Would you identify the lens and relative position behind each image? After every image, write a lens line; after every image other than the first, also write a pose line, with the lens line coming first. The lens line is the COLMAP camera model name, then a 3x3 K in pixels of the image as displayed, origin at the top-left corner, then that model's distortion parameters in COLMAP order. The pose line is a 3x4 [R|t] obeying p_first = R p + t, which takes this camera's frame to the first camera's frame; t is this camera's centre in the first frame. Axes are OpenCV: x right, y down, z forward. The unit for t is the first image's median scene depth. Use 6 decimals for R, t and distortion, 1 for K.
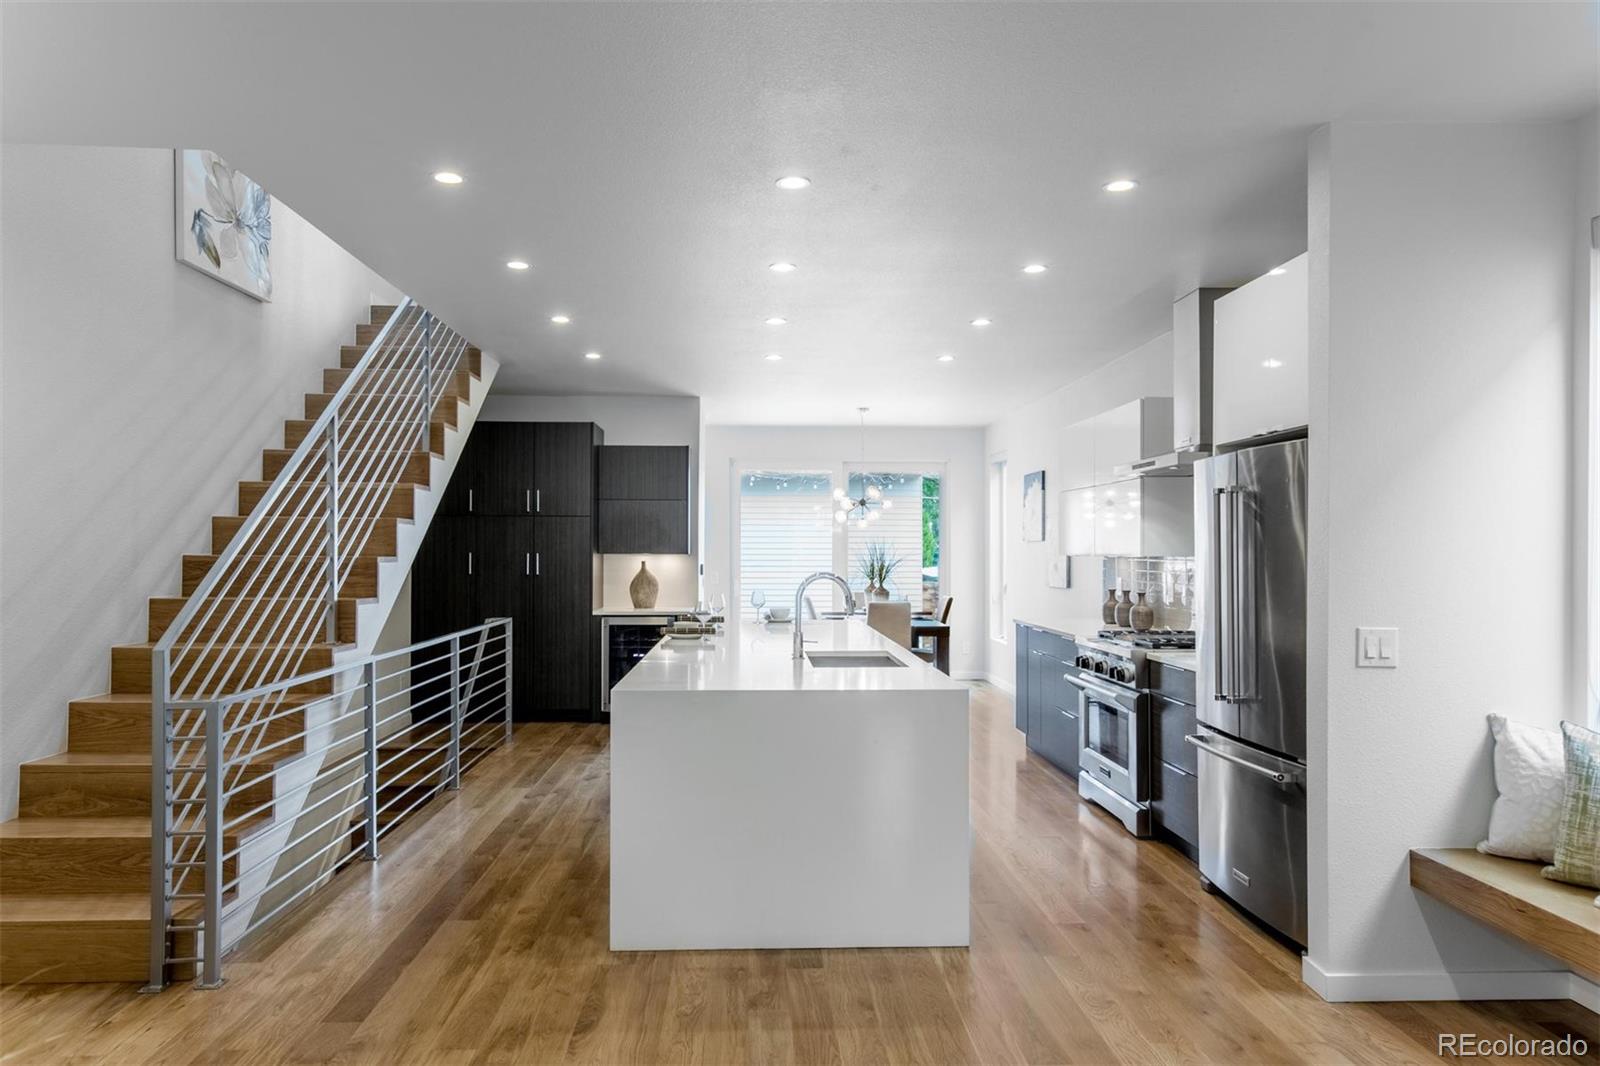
lens RADIAL K [[1092.3, 0, 800.4], [0, 1092.3, 541.6], [0, 0, 1]] dist [0.006120, 0.000053]
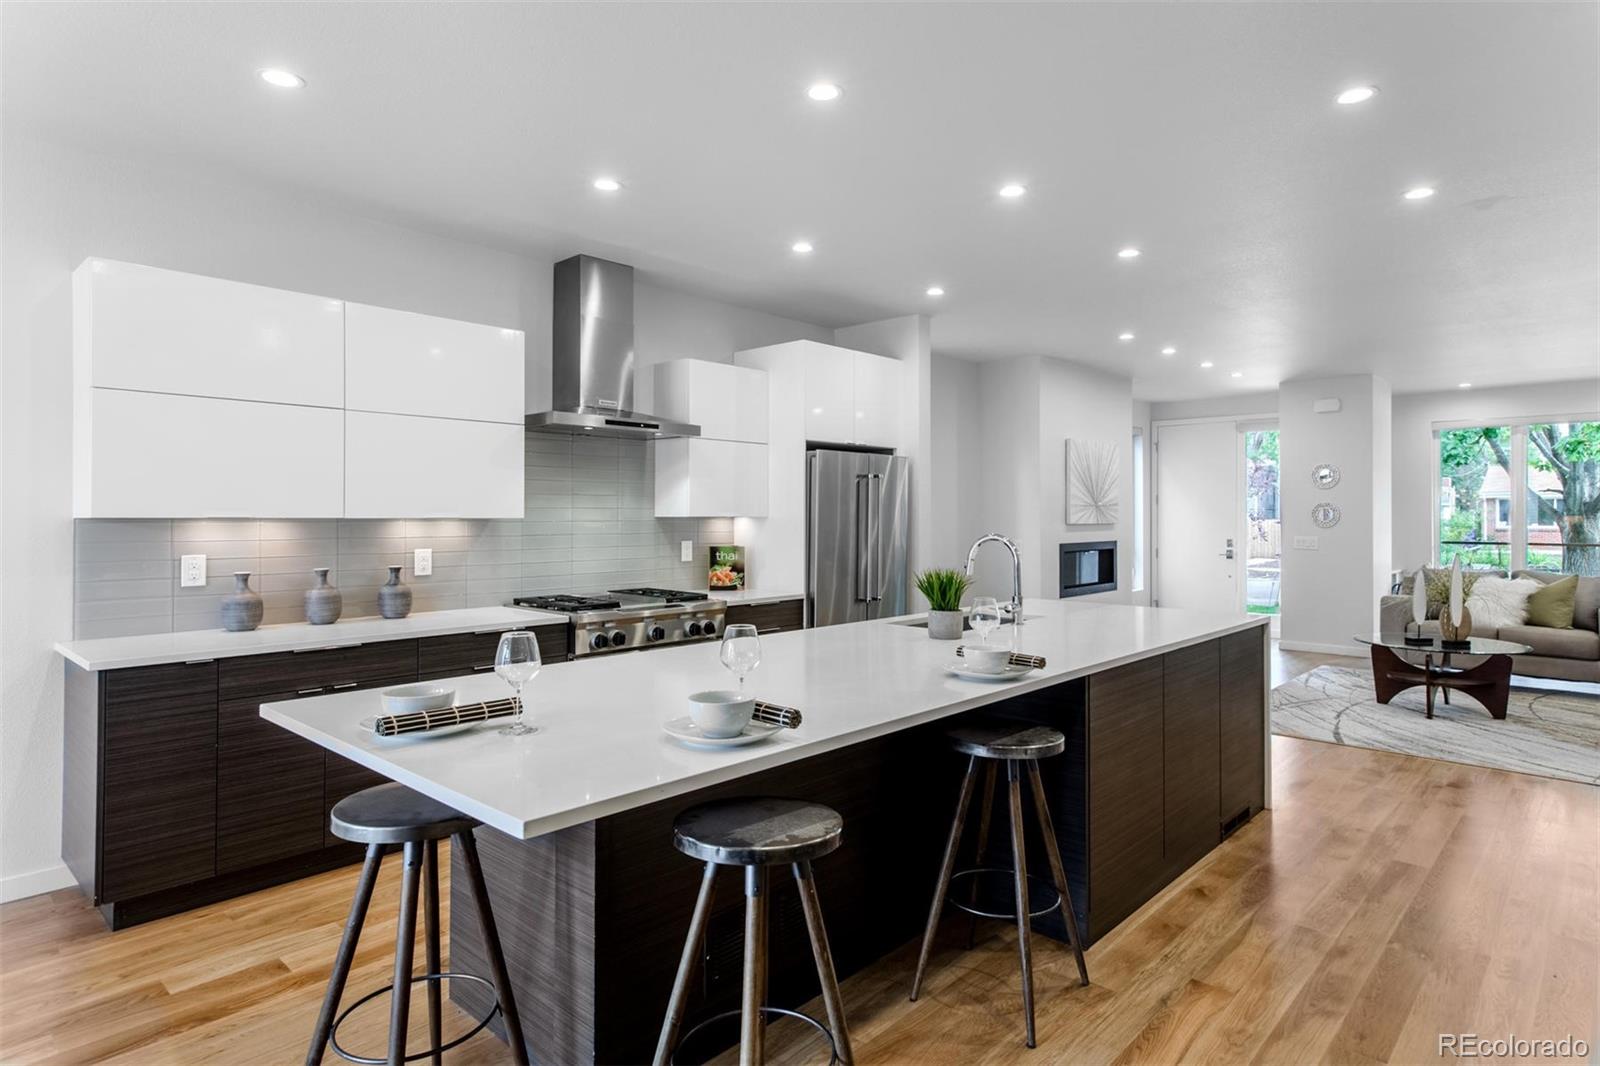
lens RADIAL K [[885.4, 0, 788.7], [0, 885.4, 504.8], [0, 0, 1]] dist [0.005826, 0.000136]
pose [[-0.687341, 0.004572, 0.726320, -0.298735], [-0.009682, 0.999834, -0.015457, 0.010688], [-0.726270, -0.017657, -0.687182, 1.165466]]
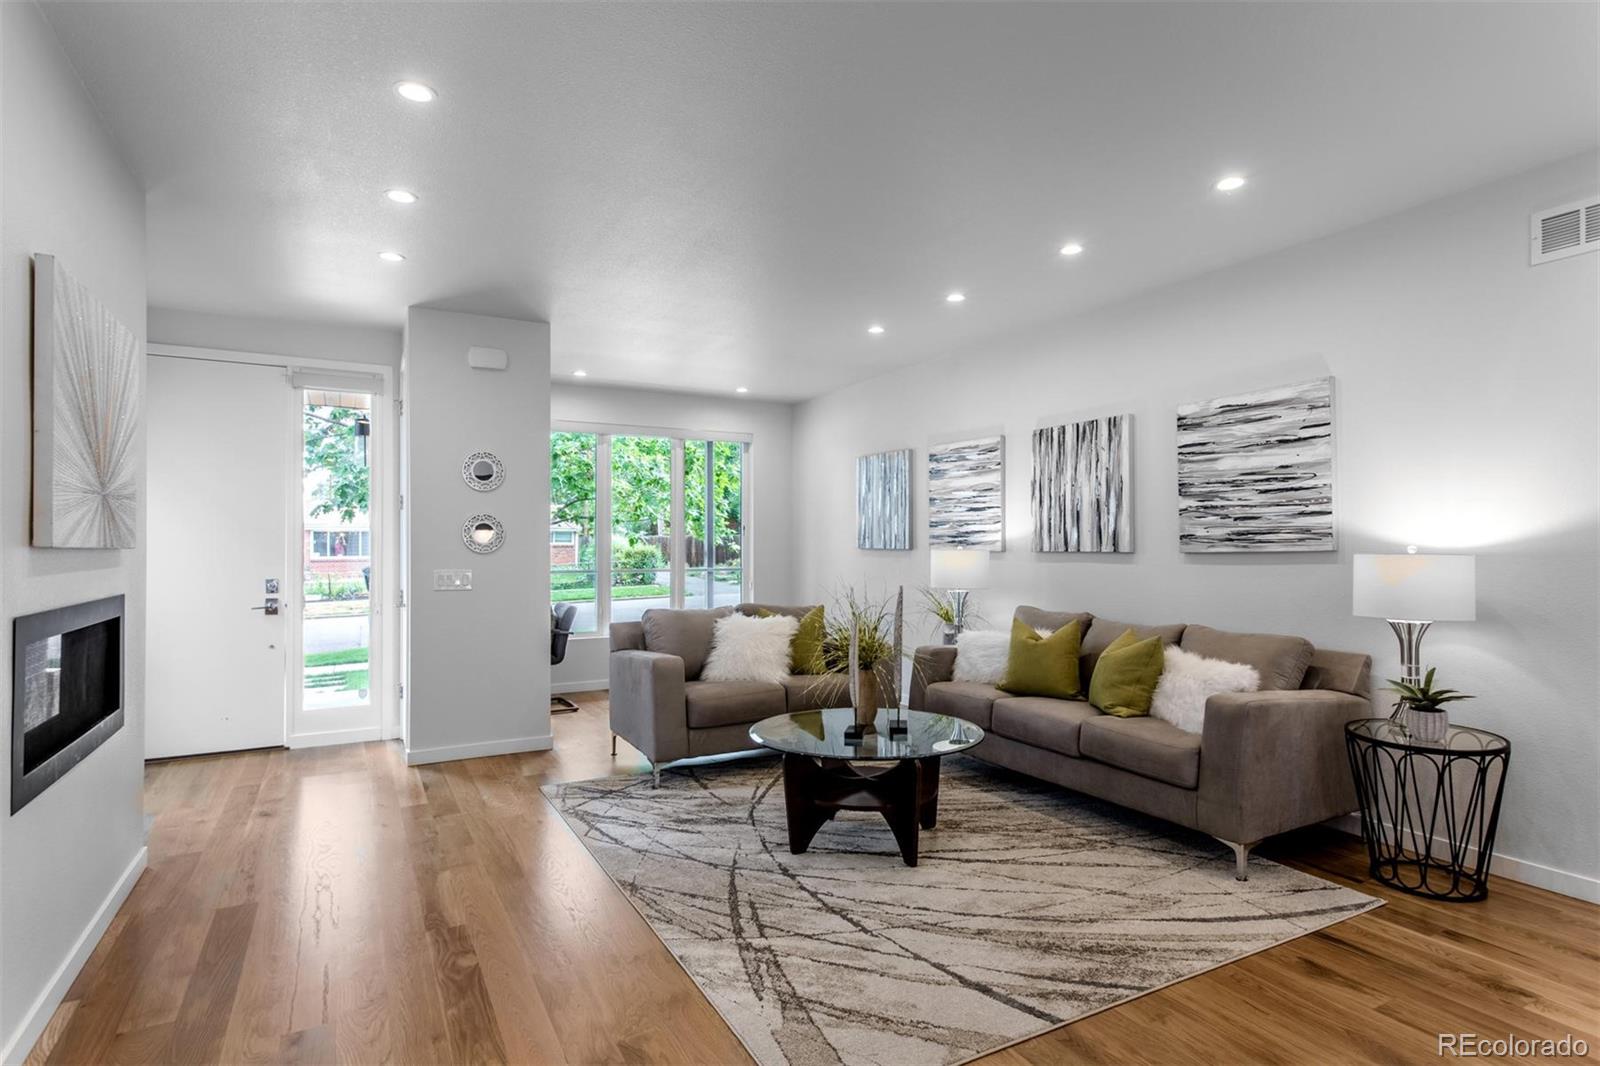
lens RADIAL K [[840.4, 0, 816.3], [0, 840.4, 536.9], [0, 0, 1]] dist [0.011160, -0.000767]
pose [[-0.896119, -0.003734, -0.443797, 0.147414], [0.005976, 0.999772, -0.020479, 0.017709], [0.443773, -0.021004, -0.895893, 0.558775]]
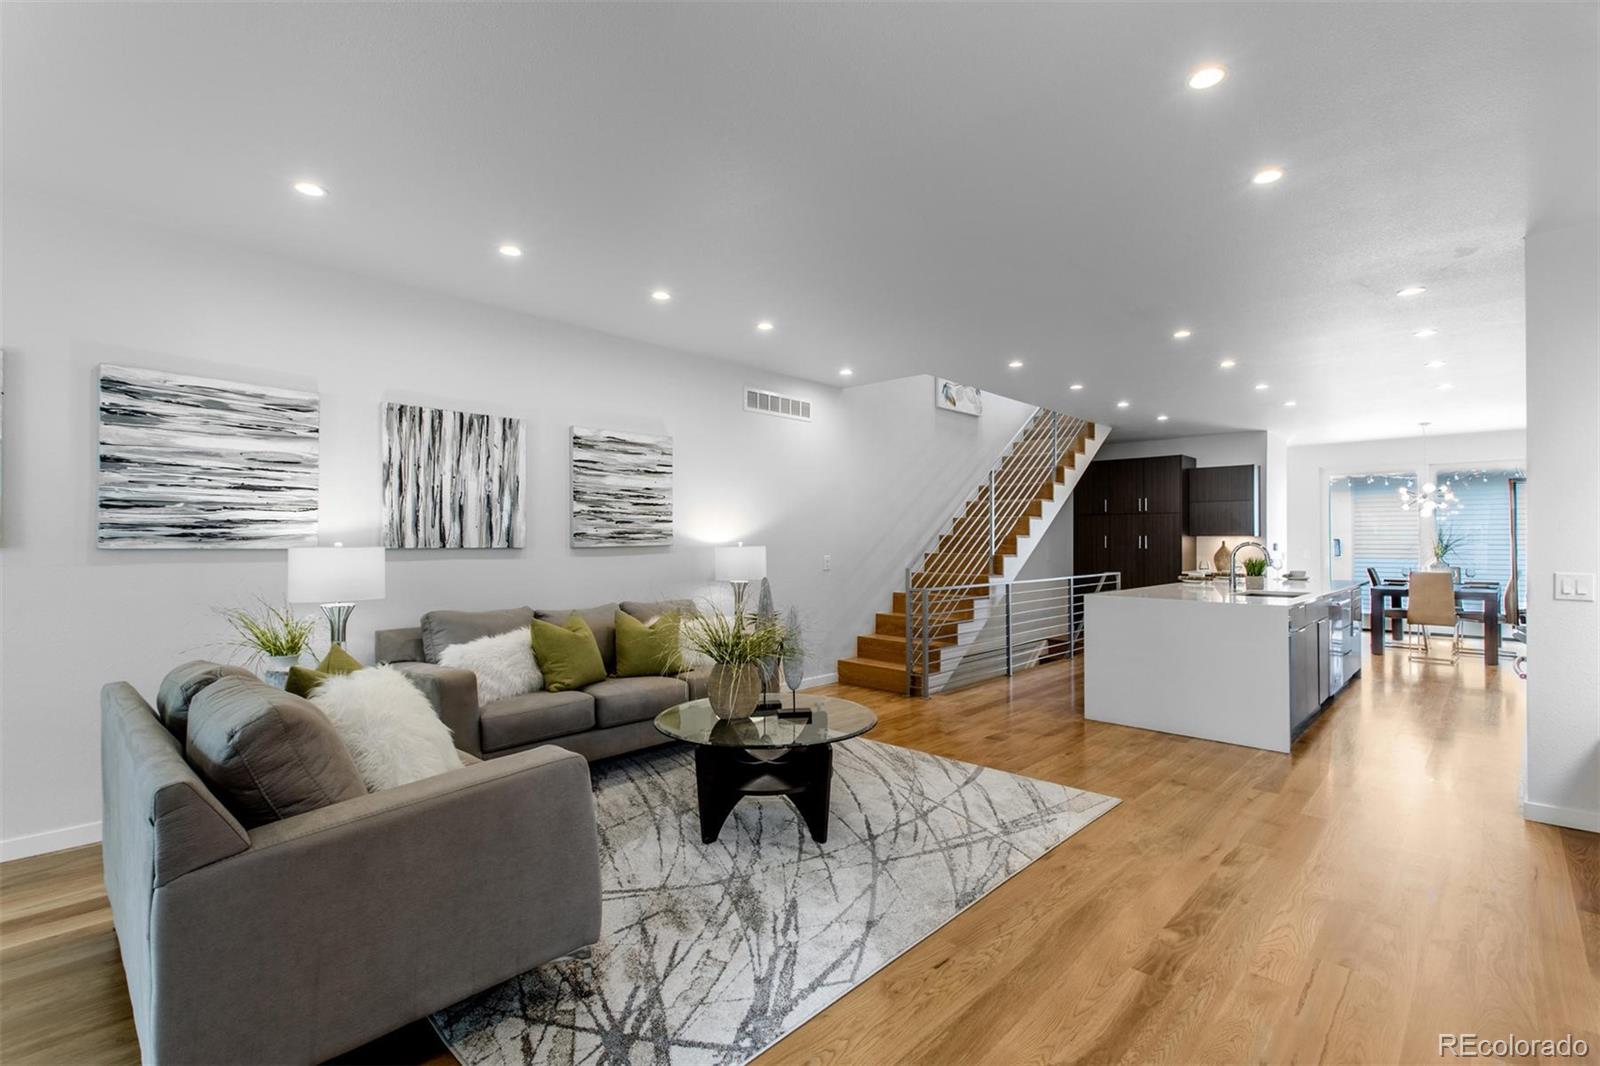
lens RADIAL K [[728.2, 0, 805.3], [0, 728.2, 530.5], [0, 0, 1]] dist [0.005888, 0.000547]
pose [[0.694624, -0.012757, -0.719260, 0.246263], [0.008594, 0.999919, -0.009435, 0.010821], [0.719322, 0.000372, 0.694677, -0.192514]]
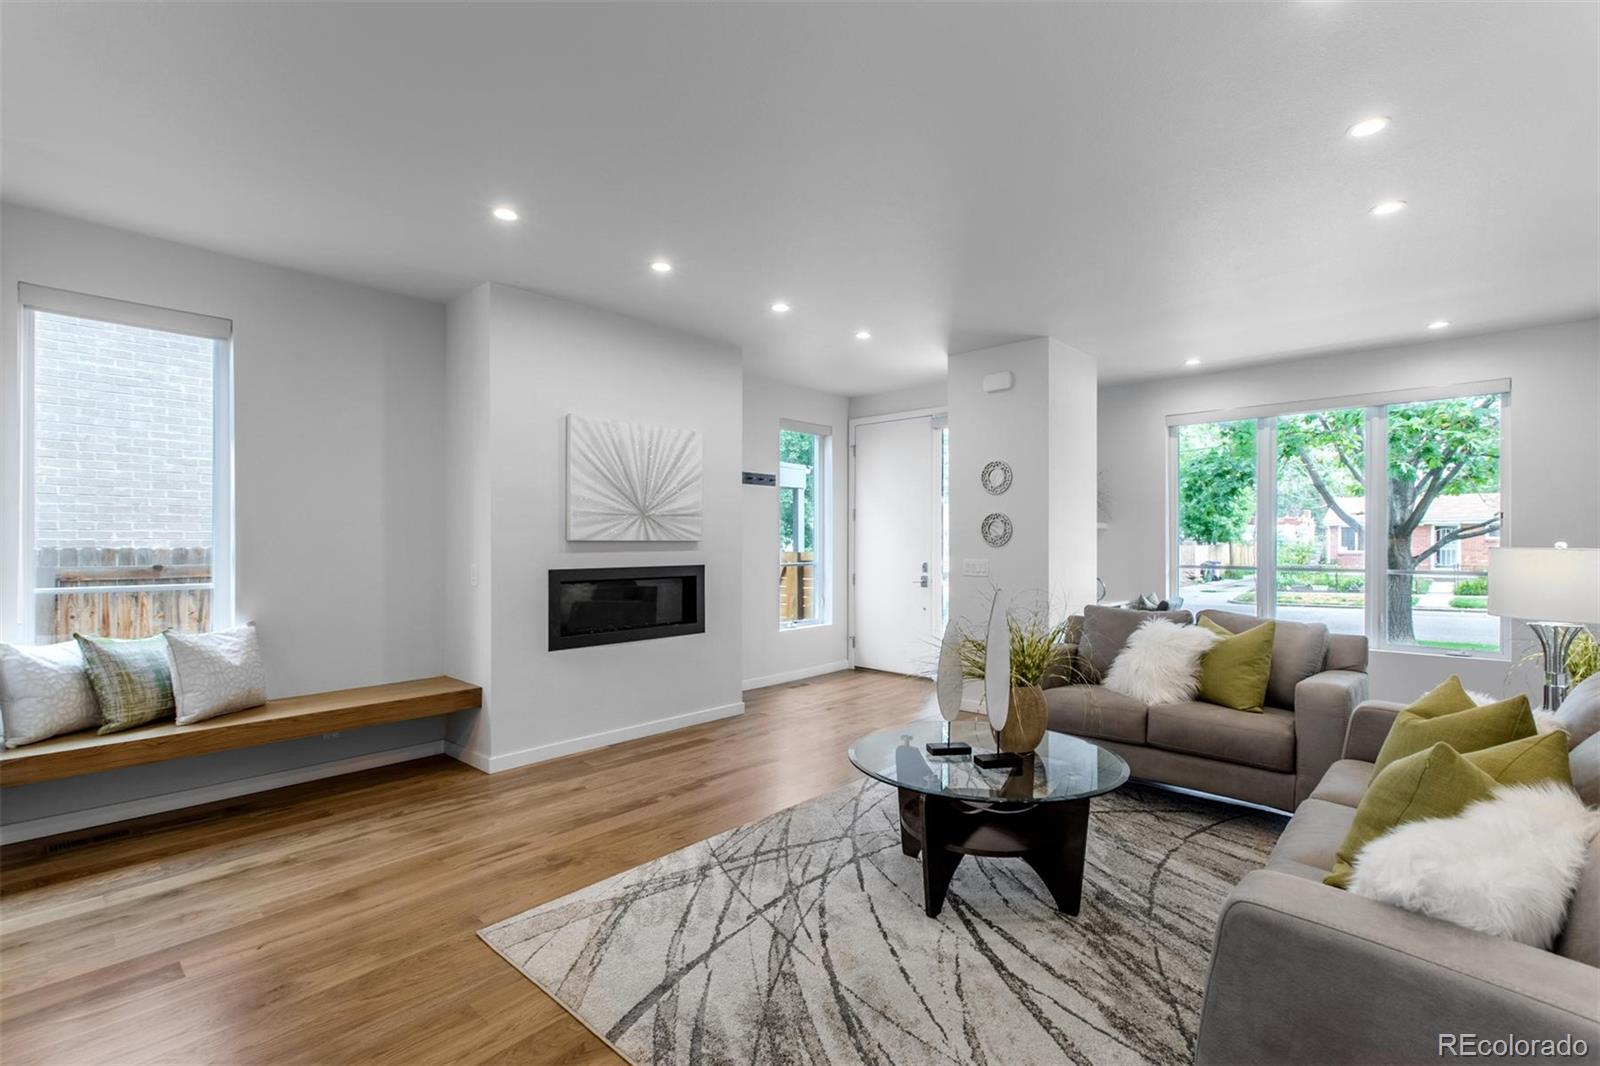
lens RADIAL K [[728.2, 0, 803.7], [0, 728.2, 539.0], [0, 0, 1]] dist [0.005888, 0.000547]
pose [[-0.702664, -0.000263, 0.711522, -0.311006], [-0.009597, 0.999912, -0.009108, 0.016523], [-0.711457, -0.013229, -0.702605, 0.448060]]
